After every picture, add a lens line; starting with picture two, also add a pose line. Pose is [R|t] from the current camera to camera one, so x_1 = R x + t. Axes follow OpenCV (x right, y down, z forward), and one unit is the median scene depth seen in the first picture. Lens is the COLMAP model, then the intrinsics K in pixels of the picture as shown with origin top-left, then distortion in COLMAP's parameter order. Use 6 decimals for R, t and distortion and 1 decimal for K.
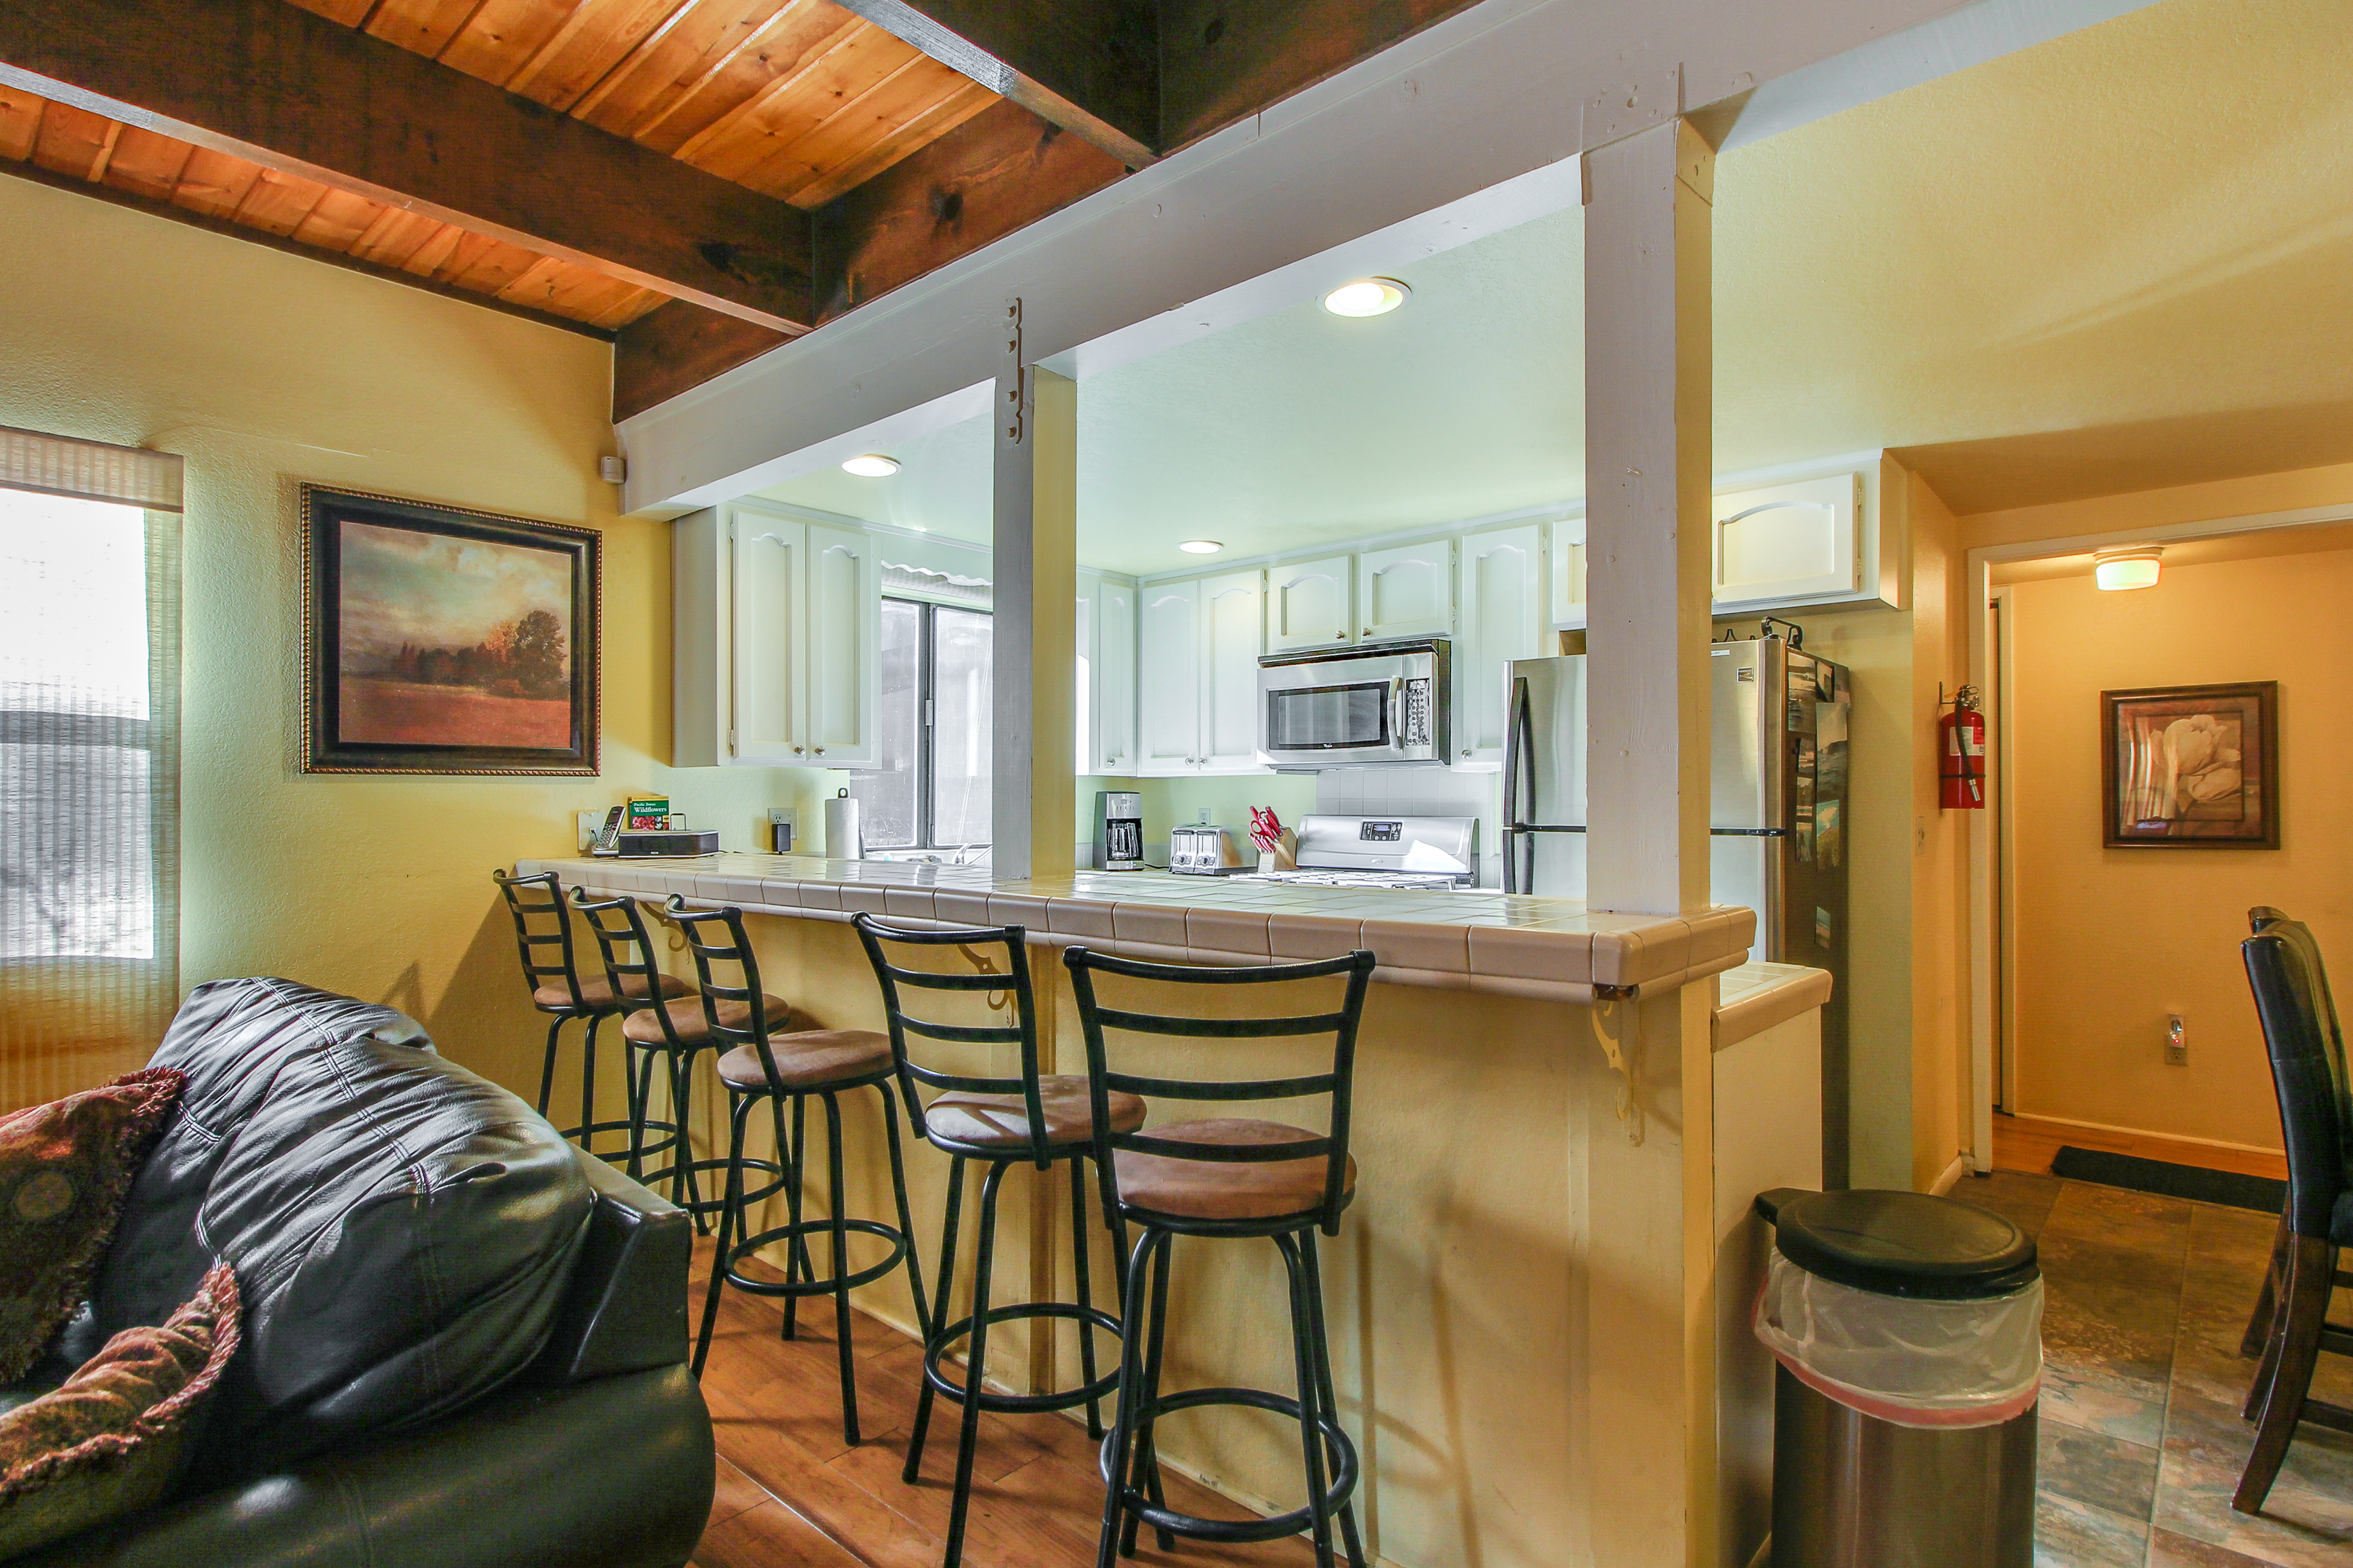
lens RADIAL K [[1158.5, 0, 1184.7], [0, 1158.5, 790.6], [0, 0, 1]] dist [0.002498, -0.001679]
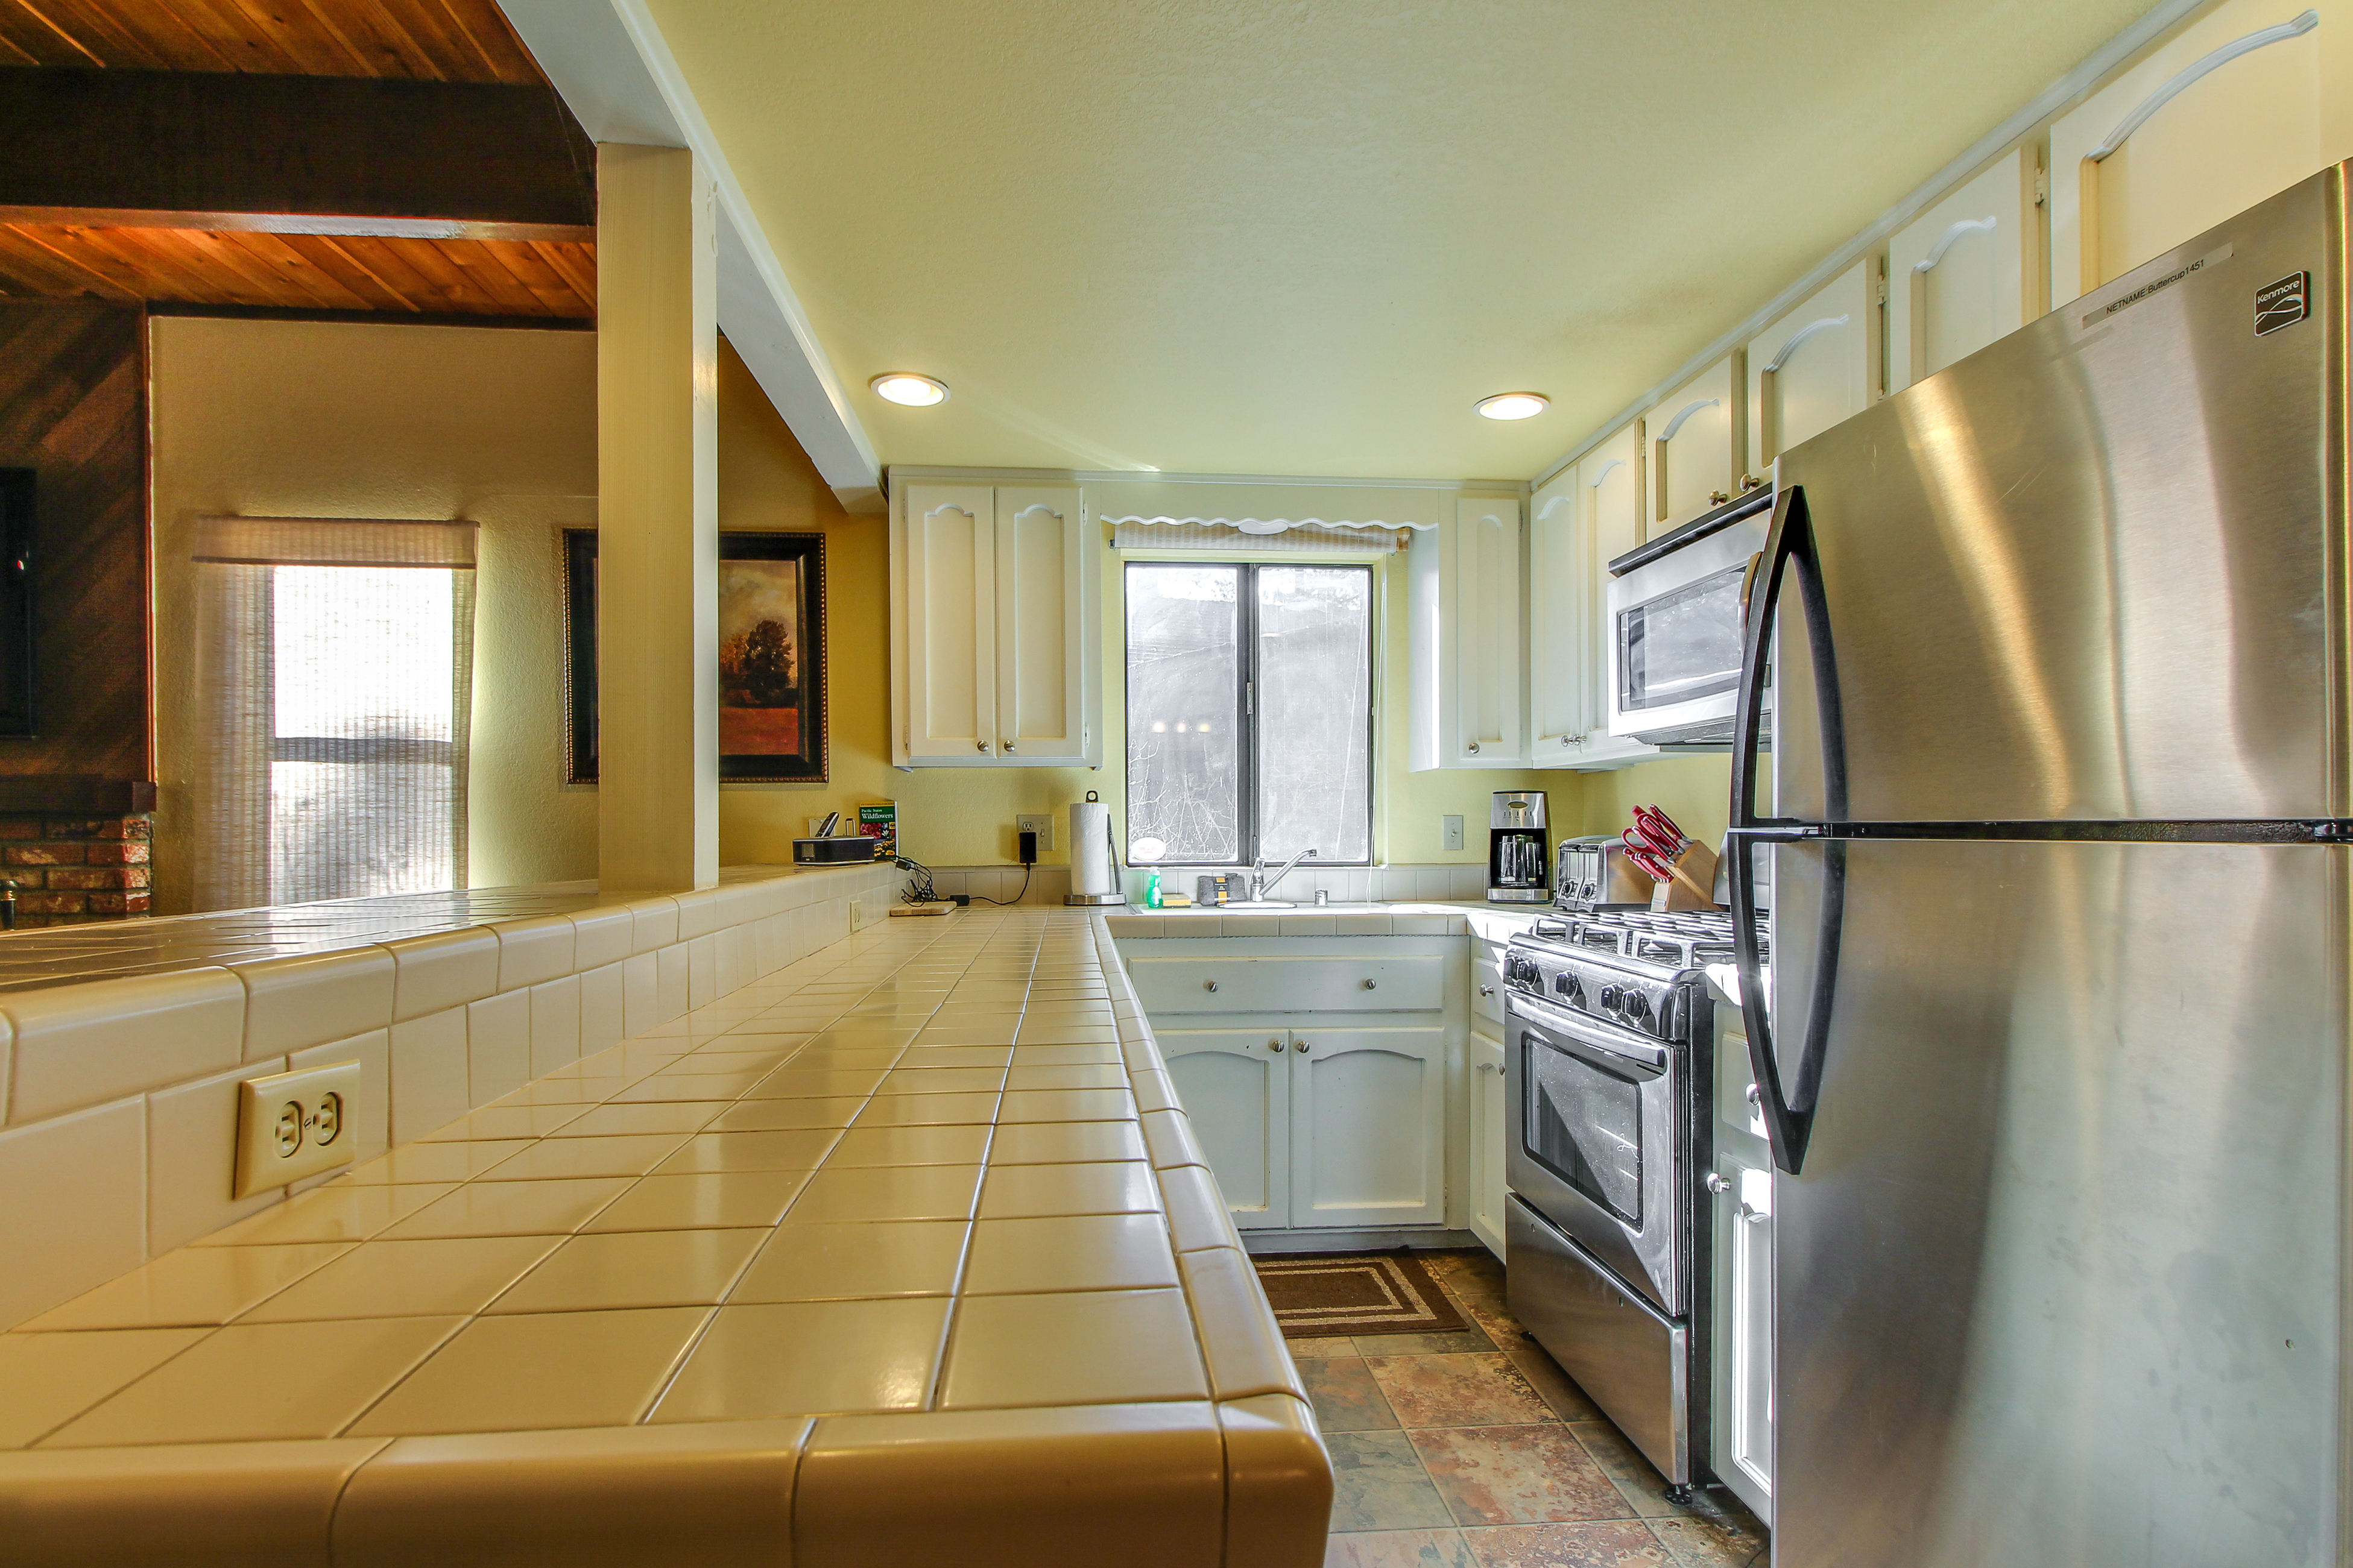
lens RADIAL K [[1158.5, 0, 1177.7], [0, 1158.5, 831.1], [0, 0, 1]] dist [0.002498, -0.001679]
pose [[0.733908, -0.002763, -0.679243, 0.426181], [0.010618, 0.999916, 0.007405, 0.027937], [0.679166, -0.012647, 0.733876, 0.528641]]
